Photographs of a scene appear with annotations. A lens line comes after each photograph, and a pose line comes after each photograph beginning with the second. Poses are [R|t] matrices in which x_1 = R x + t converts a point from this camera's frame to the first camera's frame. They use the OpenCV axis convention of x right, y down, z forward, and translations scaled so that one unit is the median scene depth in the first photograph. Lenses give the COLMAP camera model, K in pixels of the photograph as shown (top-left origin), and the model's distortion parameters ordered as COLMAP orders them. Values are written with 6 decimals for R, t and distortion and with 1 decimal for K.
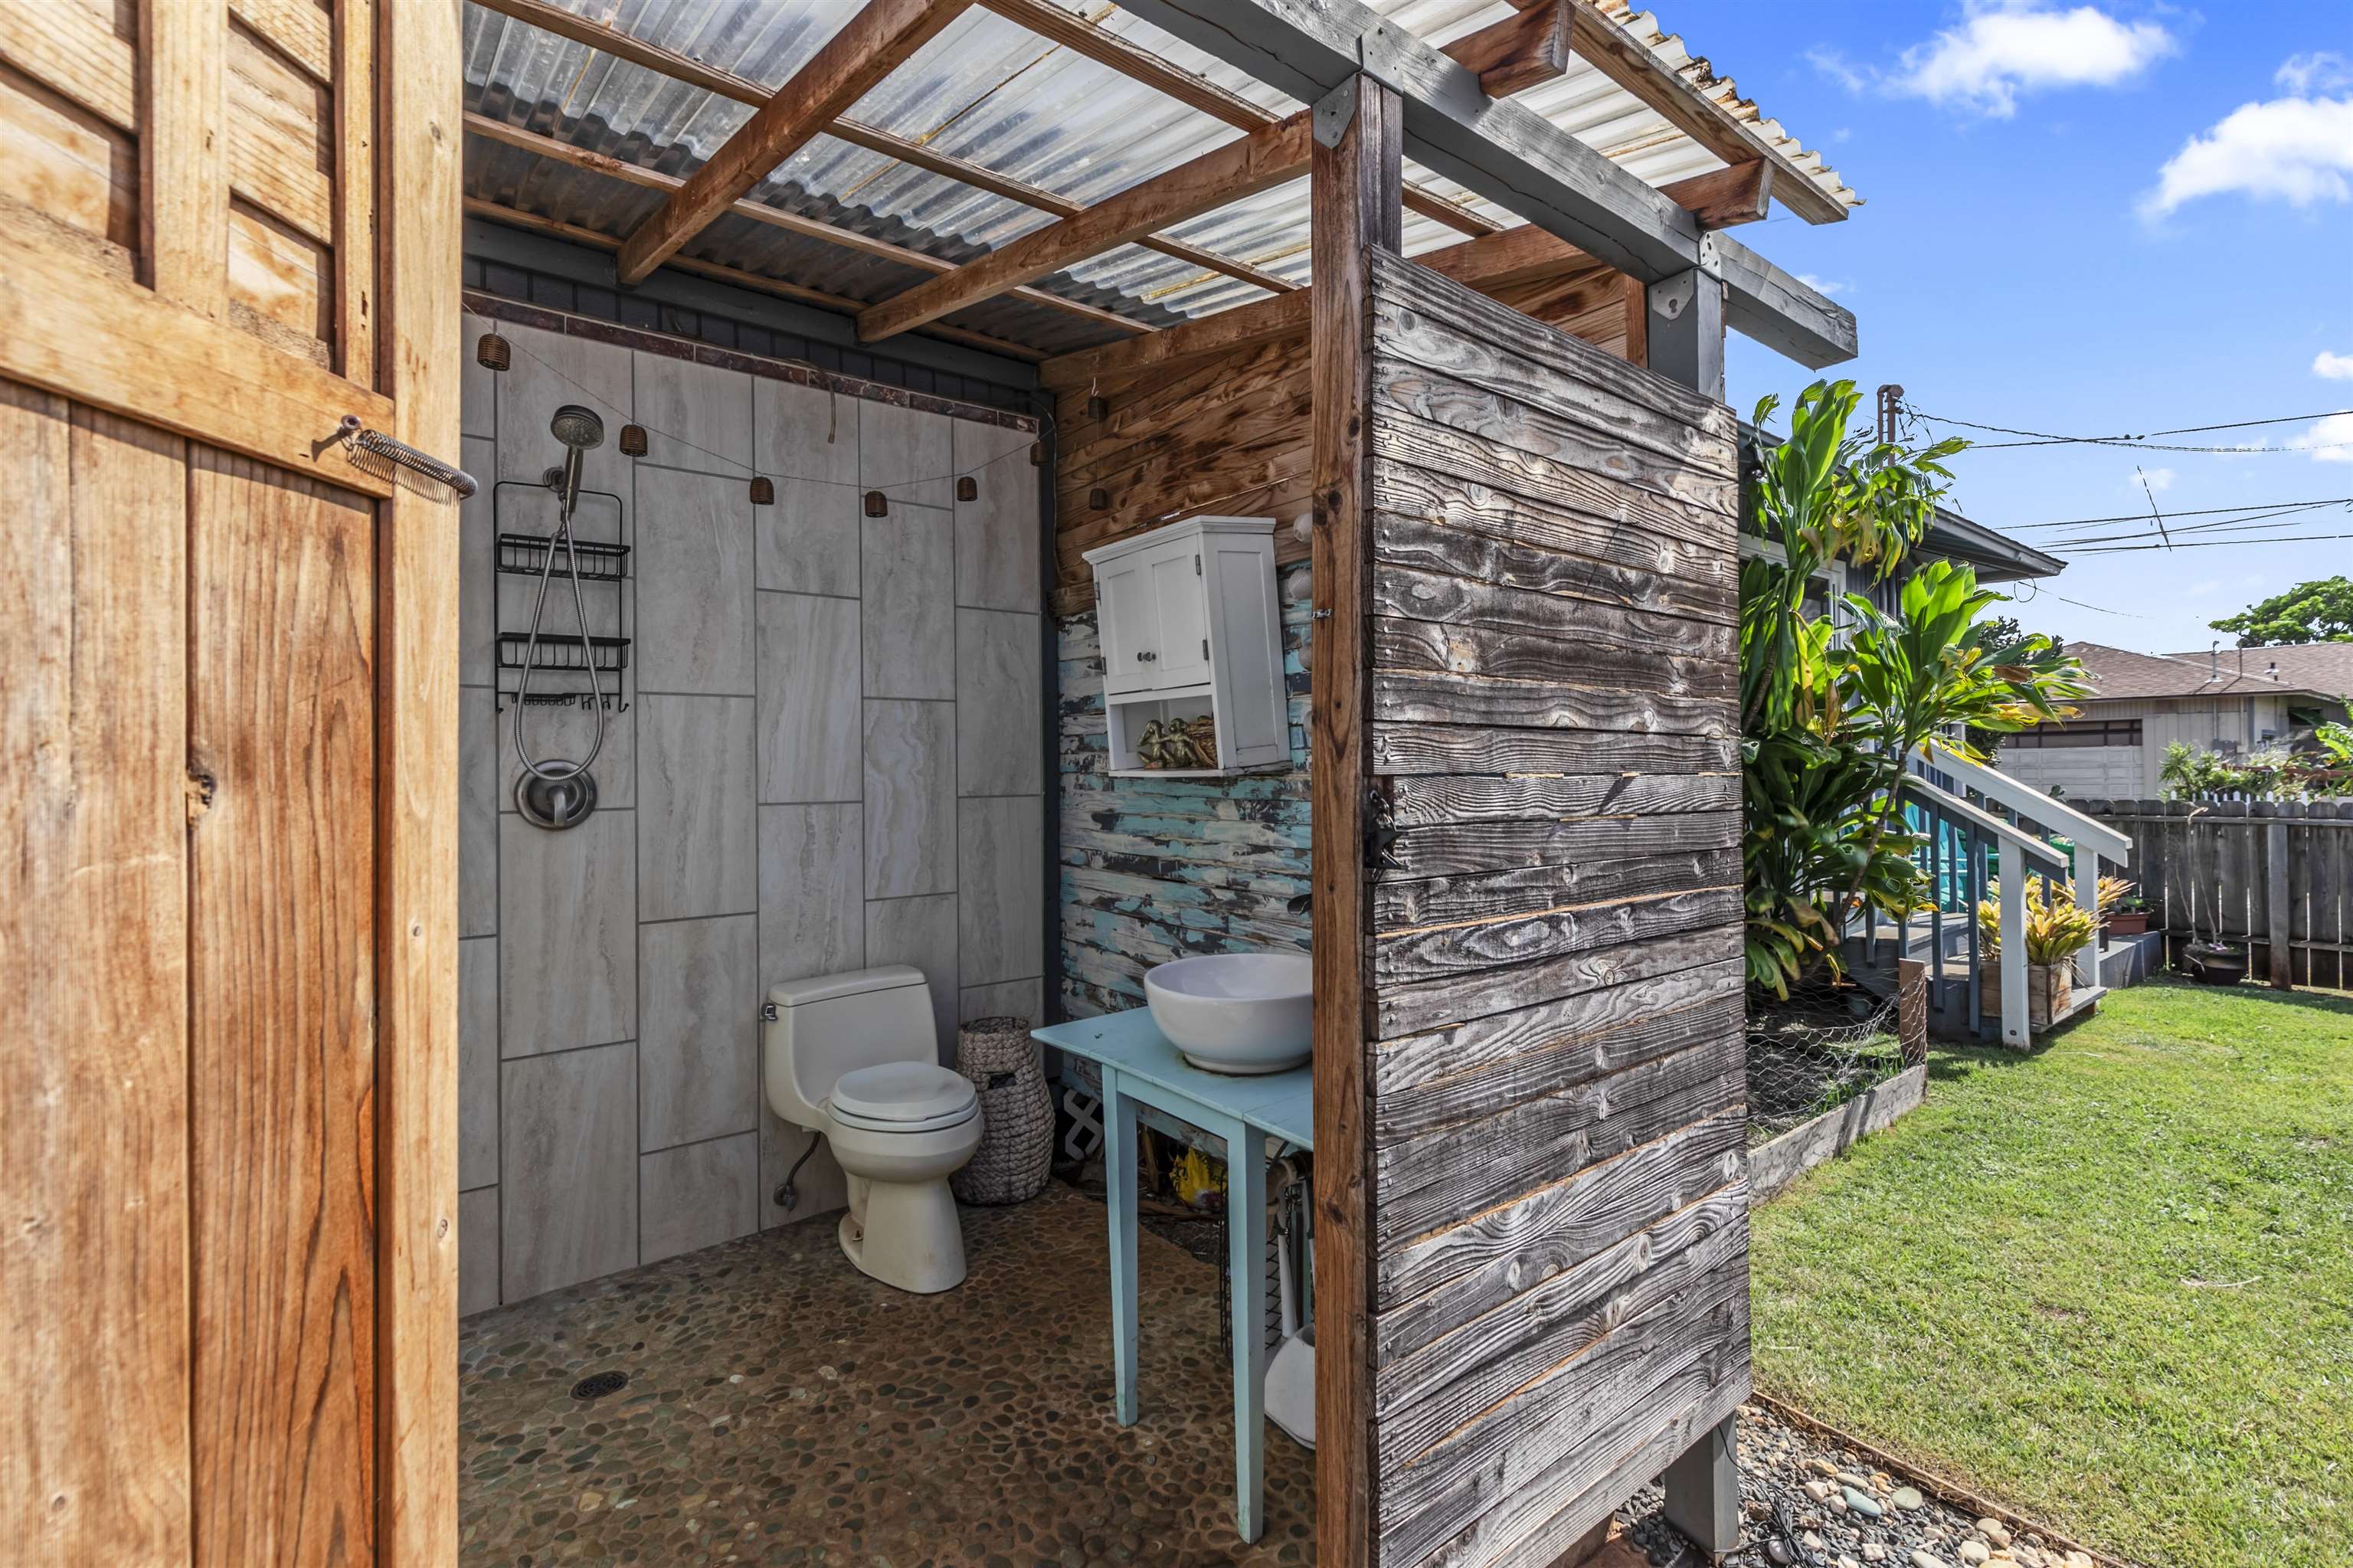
lens RADIAL K [[1054.7, 0, 1186.4], [0, 1054.7, 767.5], [0, 0, 1]] dist [0.002662, 0.000111]
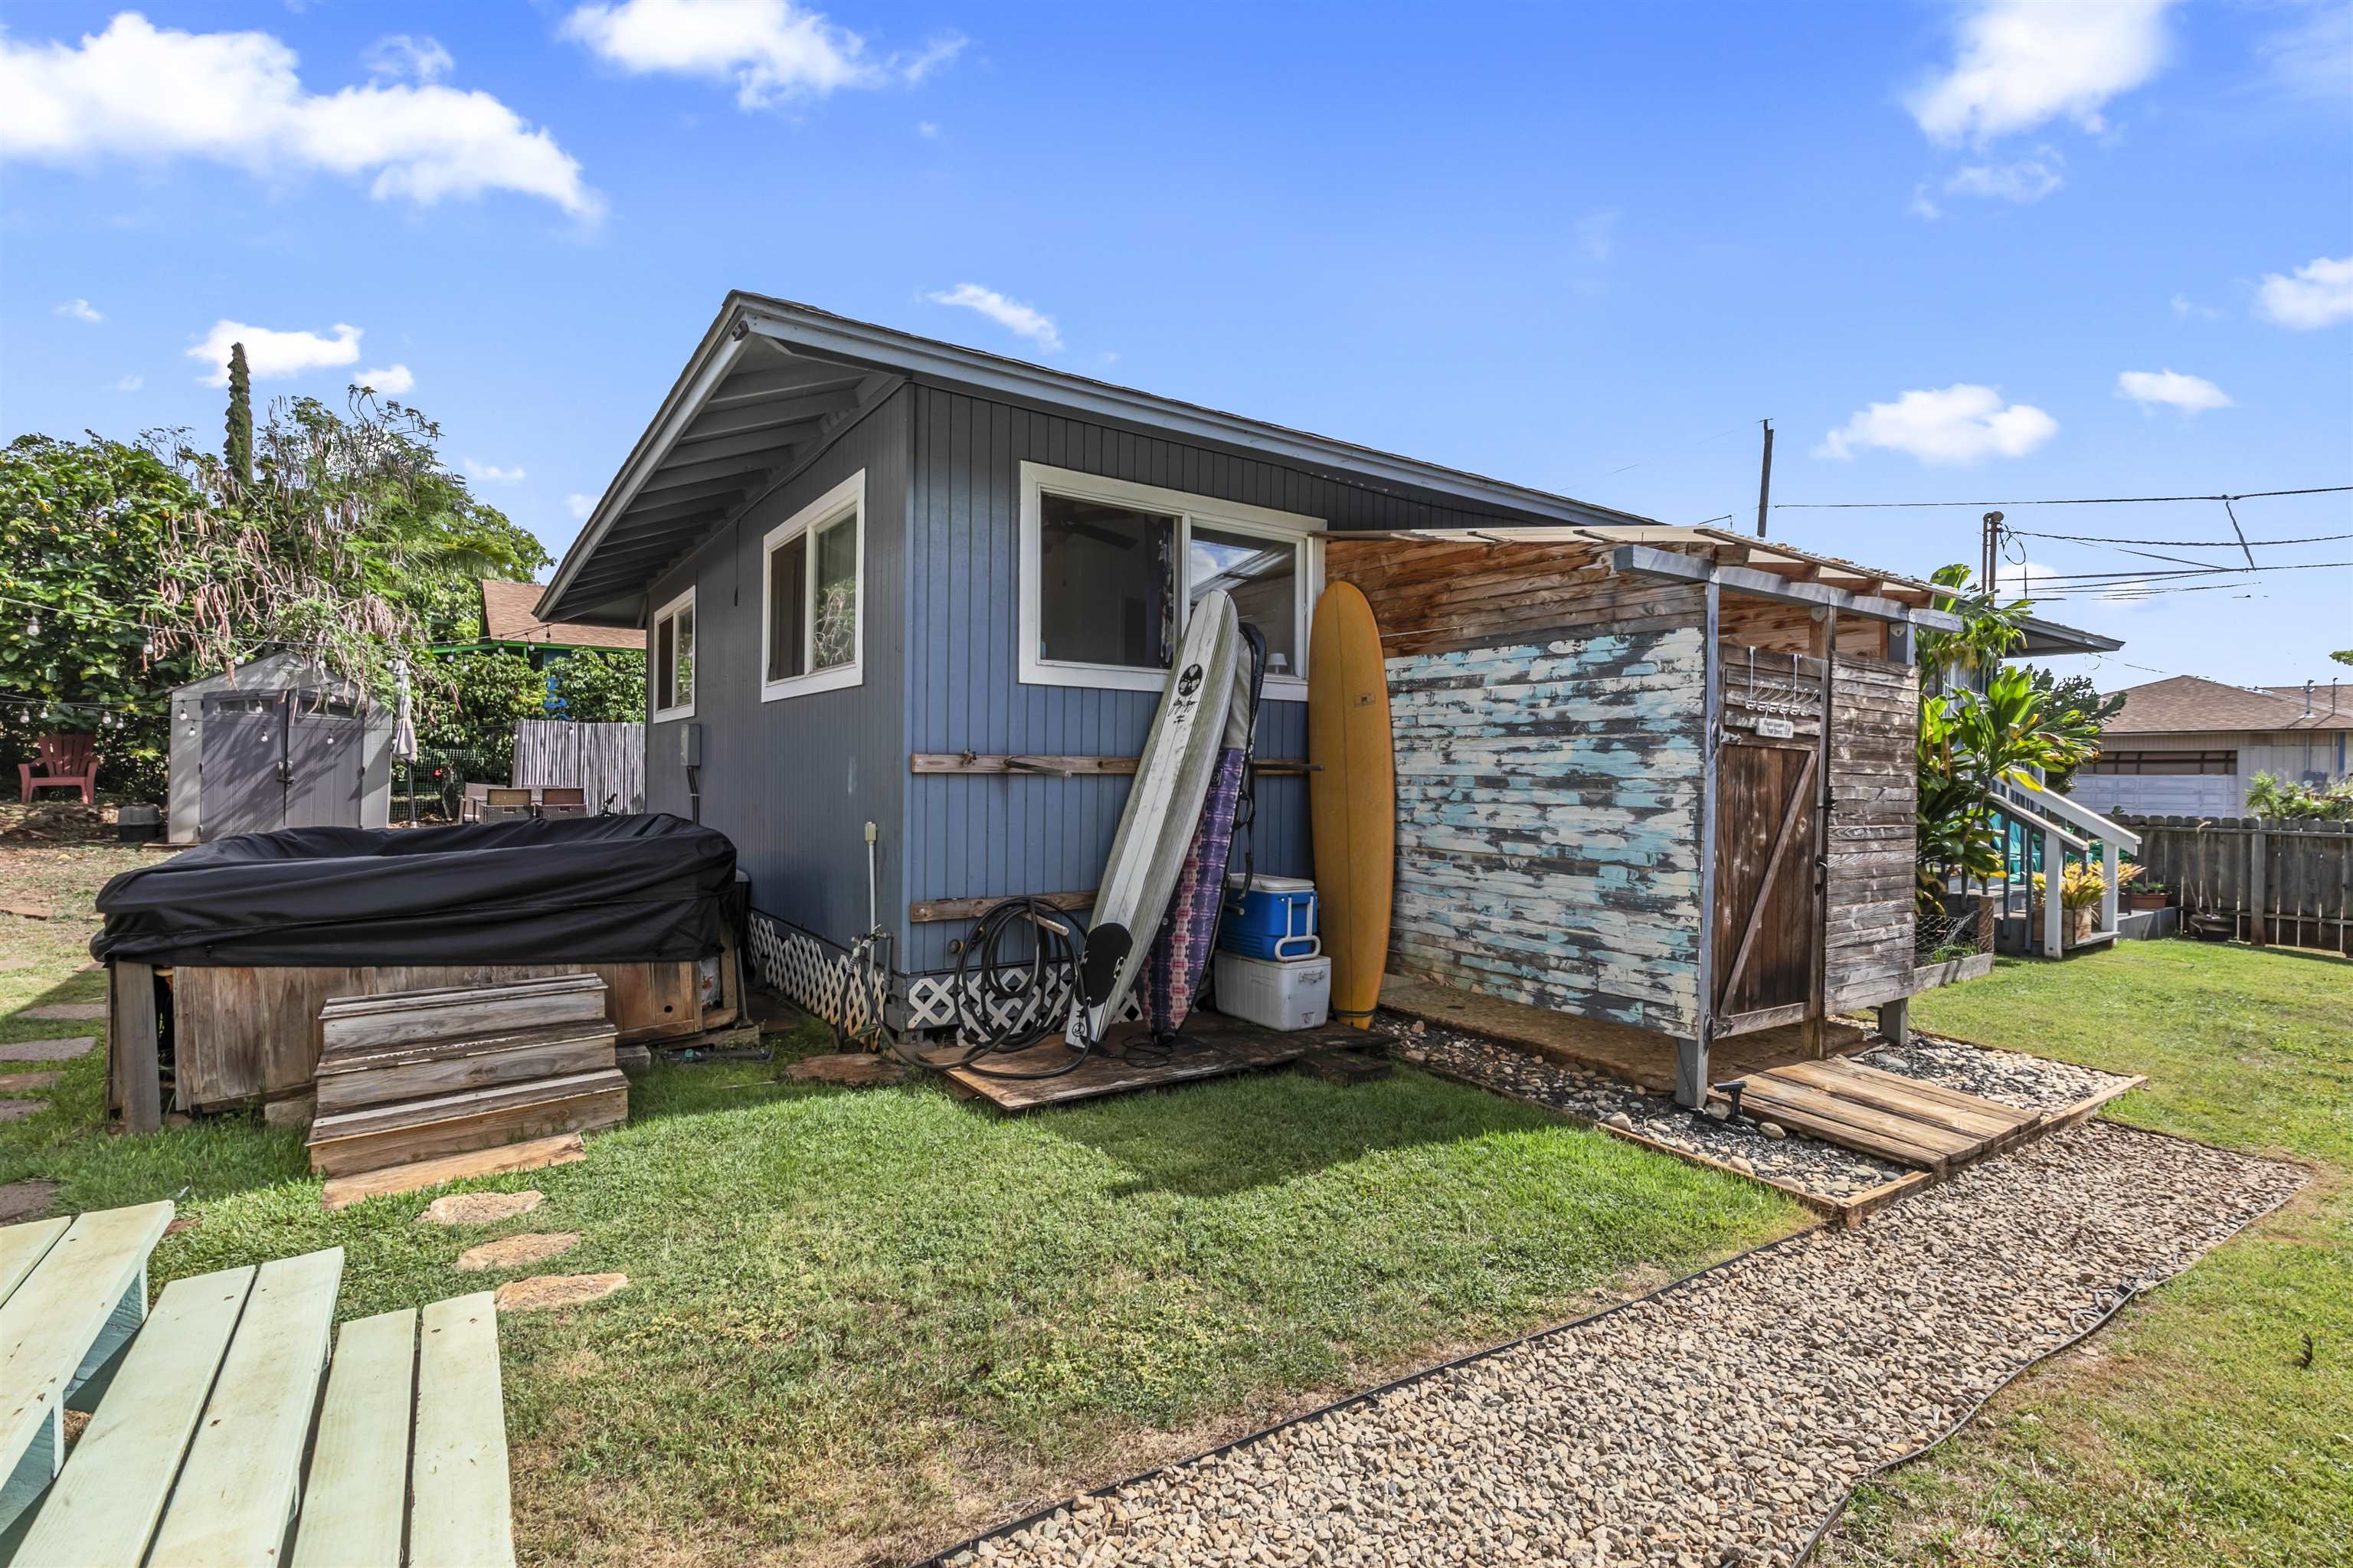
lens RADIAL K [[1071.0, 0, 1176.5], [0, 1071.0, 784.0], [0, 0, 1]] dist [0.001747, 0.000182]
pose [[0.997543, 0.024292, -0.065710, -0.465896], [-0.023507, 0.999643, 0.012700, 0.001110], [0.065996, -0.011124, 0.997758, -0.738604]]
